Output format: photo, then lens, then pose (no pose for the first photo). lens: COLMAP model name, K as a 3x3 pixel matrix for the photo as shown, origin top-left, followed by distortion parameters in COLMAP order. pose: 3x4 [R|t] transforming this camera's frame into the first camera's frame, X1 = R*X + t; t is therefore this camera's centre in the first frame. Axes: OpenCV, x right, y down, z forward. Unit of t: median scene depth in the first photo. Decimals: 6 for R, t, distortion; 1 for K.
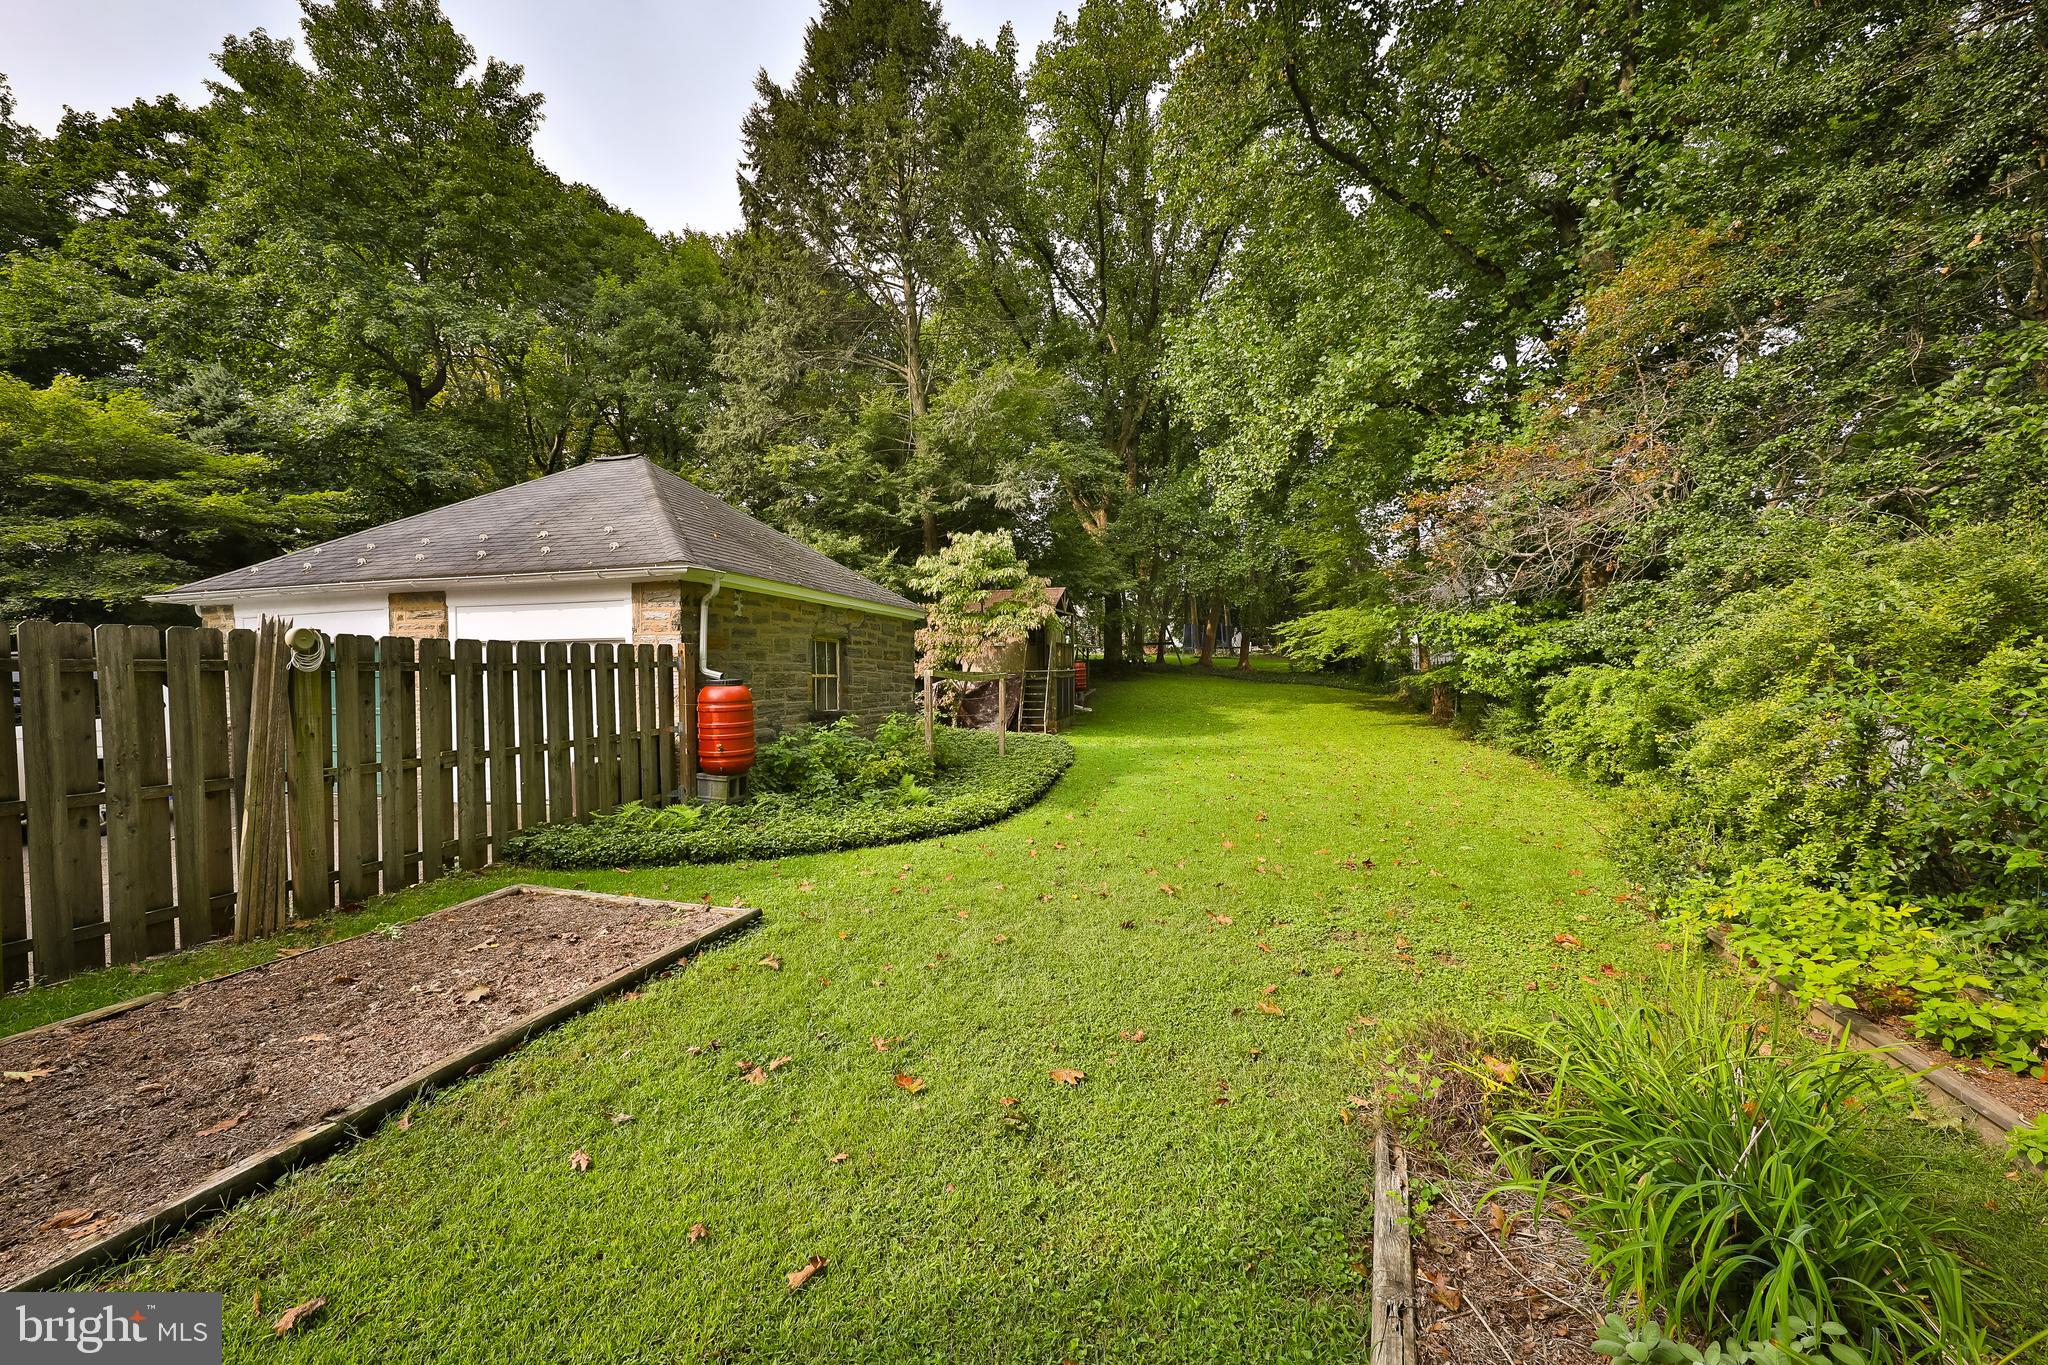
lens RADIAL K [[762.3, 0, 1022.9], [0, 762.3, 684.9], [0, 0, 1]] dist [0.000540, -0.000053]
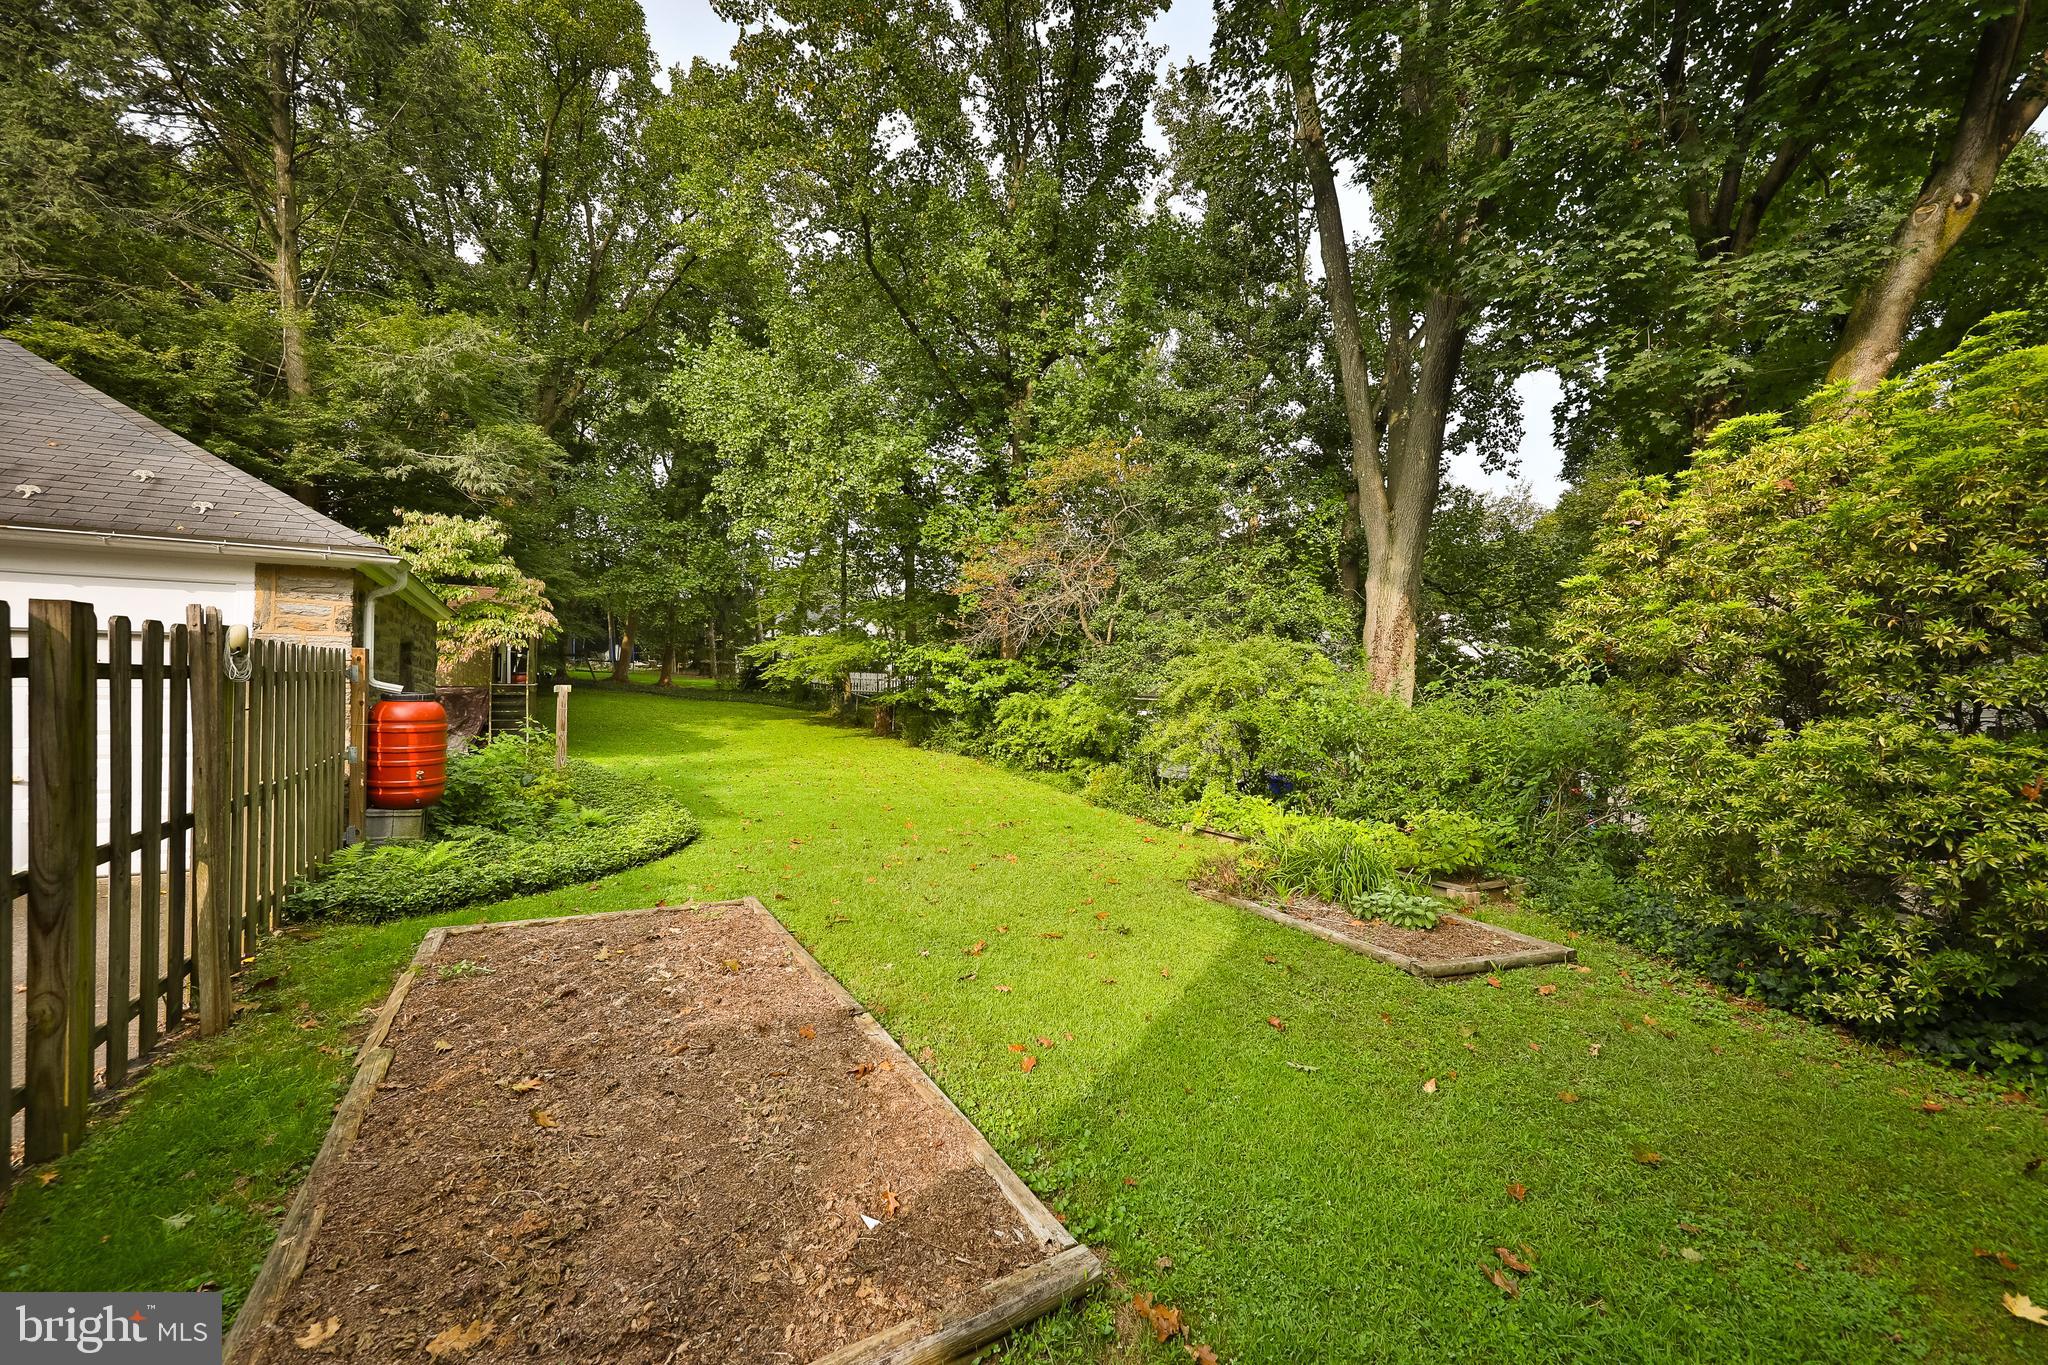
lens RADIAL K [[762.3, 0, 1024.1], [0, 762.3, 693.2], [0, 0, 1]] dist [0.000540, -0.000053]
pose [[0.701527, 0.016055, 0.712462, -0.297358], [-0.008076, 0.999861, -0.014579, -0.000687], [-0.712597, 0.004474, 0.701559, -0.036597]]
